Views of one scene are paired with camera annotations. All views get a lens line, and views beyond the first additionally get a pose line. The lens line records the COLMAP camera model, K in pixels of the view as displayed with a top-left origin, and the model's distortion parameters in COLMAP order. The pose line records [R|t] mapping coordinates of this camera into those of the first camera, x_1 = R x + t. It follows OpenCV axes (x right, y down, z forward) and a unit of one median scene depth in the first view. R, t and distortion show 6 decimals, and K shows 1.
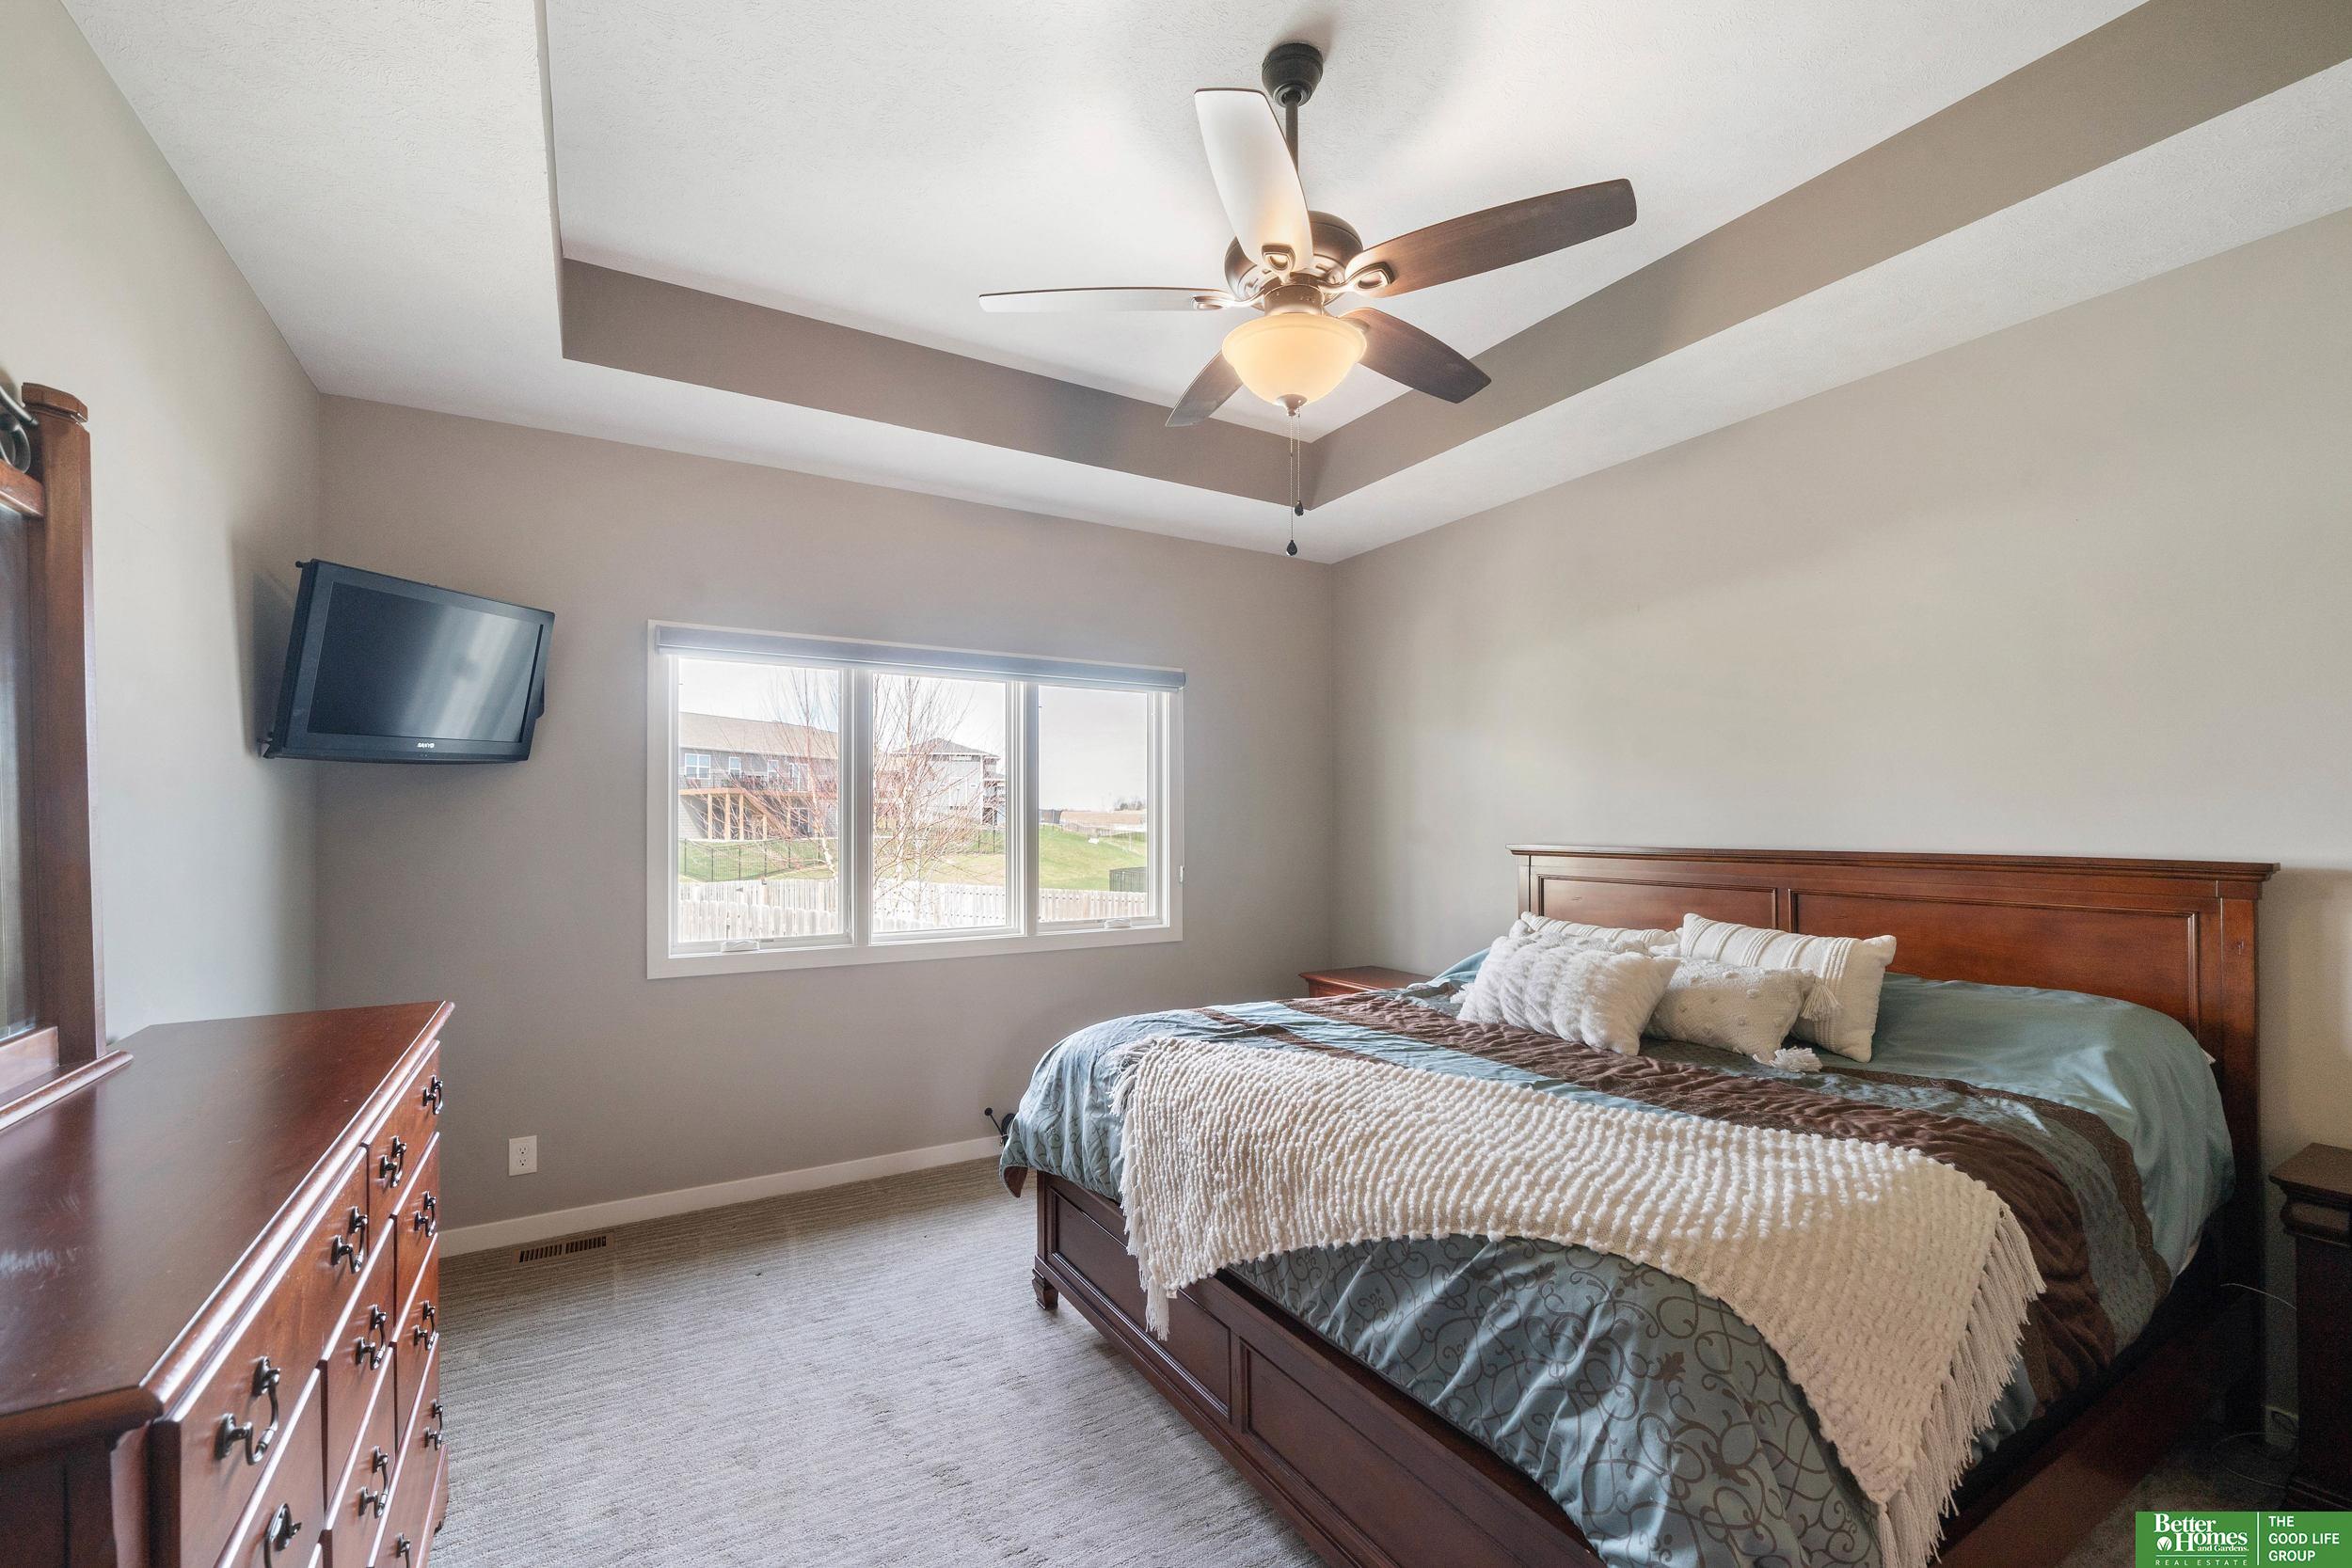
lens RADIAL K [[968.2, 0, 1178.7], [0, 968.2, 822.2], [0, 0, 1]] dist [0.000102, 0.000015]
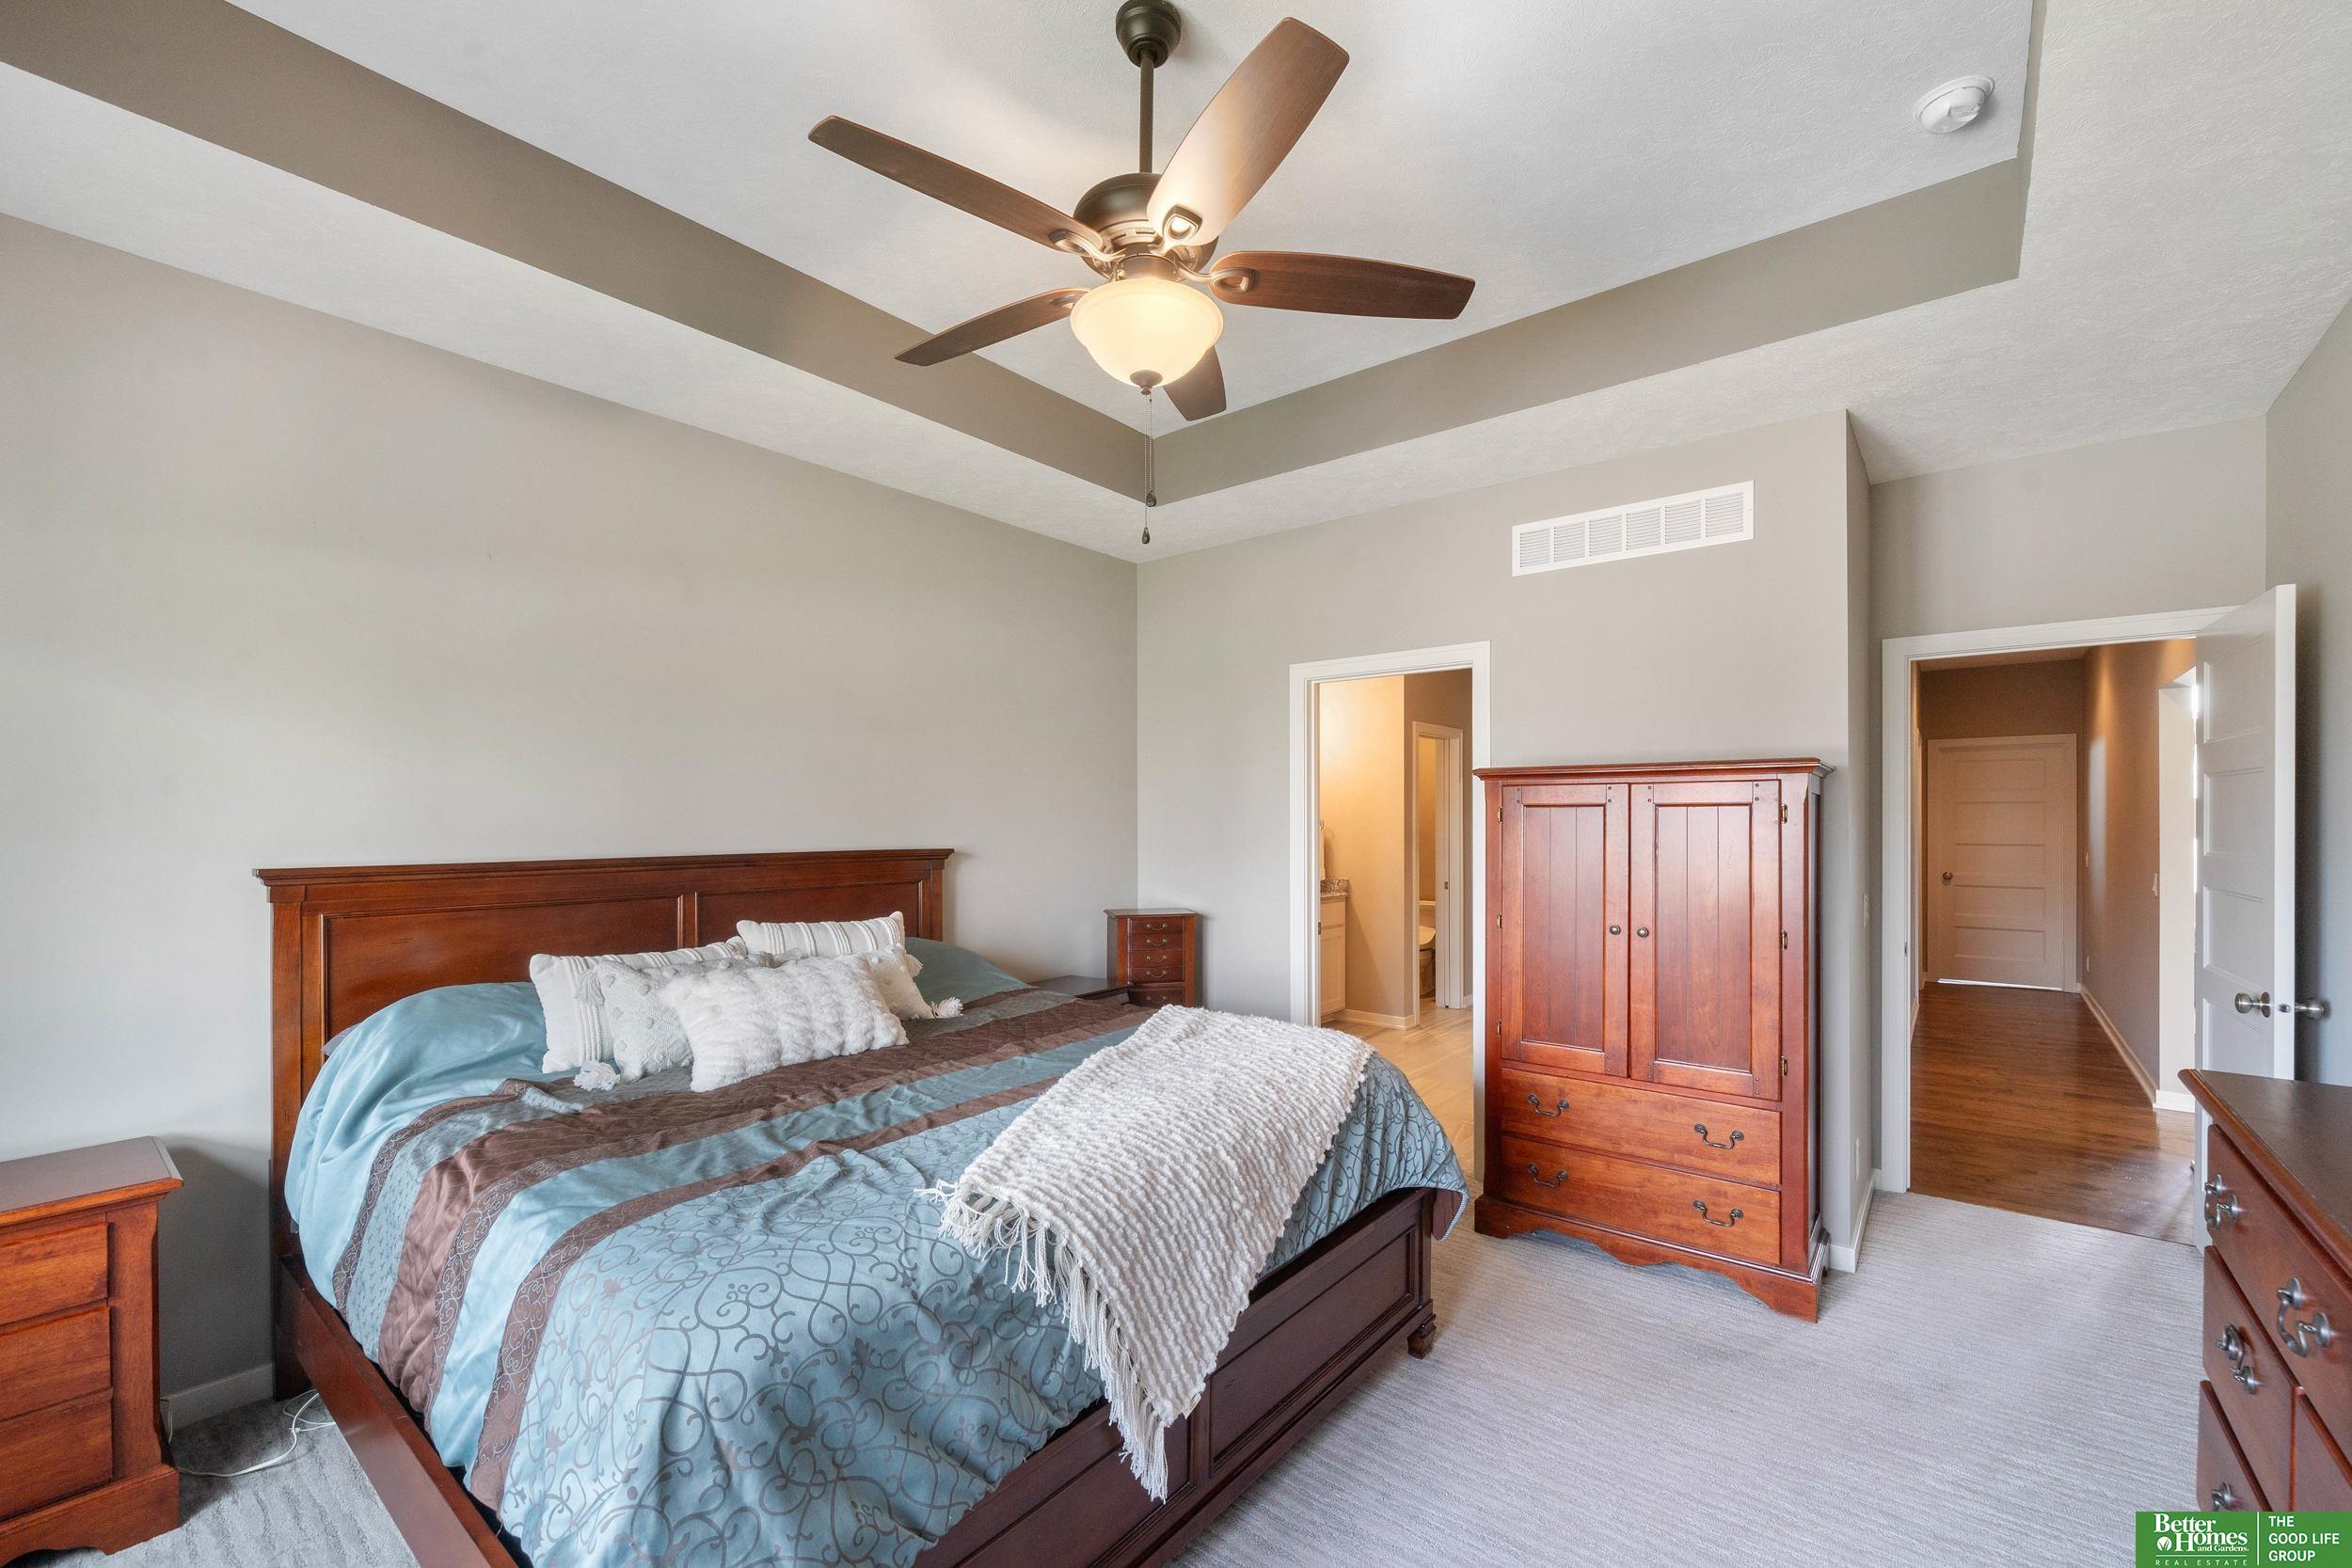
lens RADIAL K [[968.2, 0, 1178.7], [0, 968.2, 822.2], [0, 0, 1]] dist [0.000102, 0.000015]
pose [[-0.349436, 0.001978, 0.936958, -0.700403], [0.006308, 0.999980, 0.000241, -0.004320], [-0.936939, 0.005994, -0.349441, 1.177557]]
